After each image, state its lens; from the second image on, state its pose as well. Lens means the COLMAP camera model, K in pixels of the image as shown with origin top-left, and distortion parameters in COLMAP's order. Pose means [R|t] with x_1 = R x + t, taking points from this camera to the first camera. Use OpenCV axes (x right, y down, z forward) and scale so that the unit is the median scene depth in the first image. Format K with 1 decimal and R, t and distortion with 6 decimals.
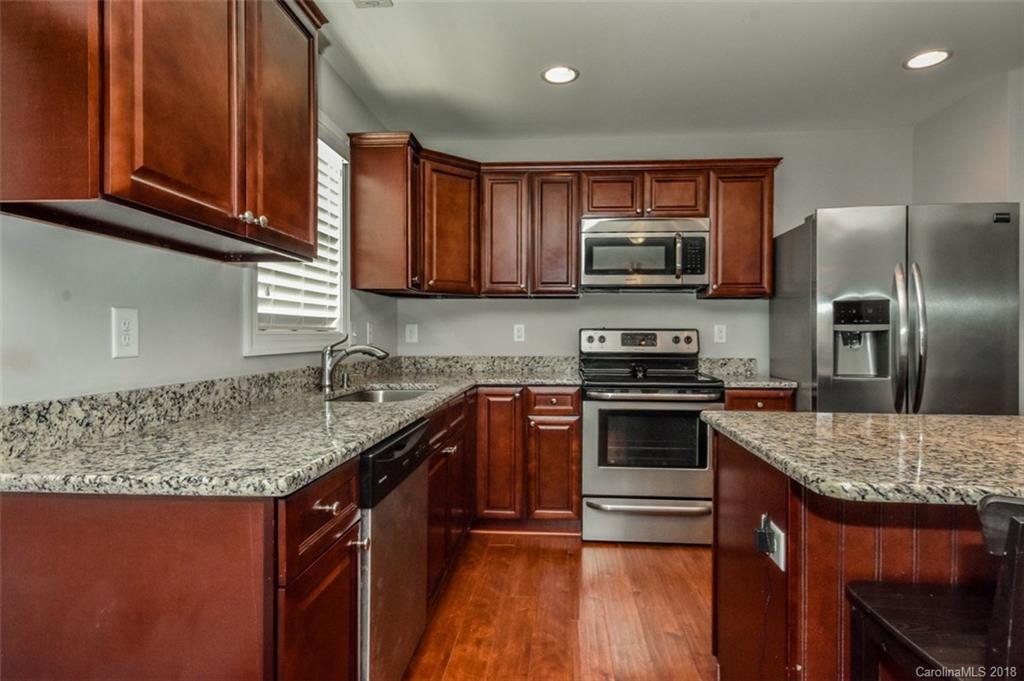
lens RADIAL K [[557.0, 0, 535.0], [0, 557.0, 336.7], [0, 0, 1]] dist [0.001185, 0.000585]
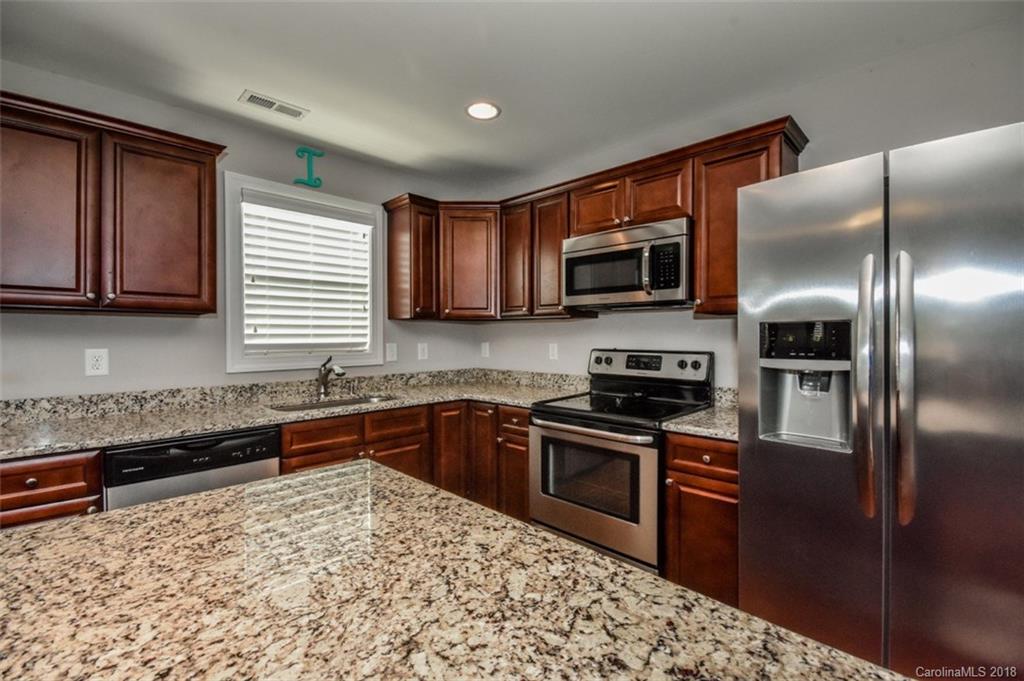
lens RADIAL K [[458.2, 0, 512.0], [0, 458.2, 340.5], [0, 0, 1]] dist [-0.002903, -0.000601]
pose [[0.759001, 0.003628, -0.651080, 0.610990], [0.000330, 0.999982, 0.005957, -0.041947], [0.651090, -0.004736, 0.758986, 0.360428]]
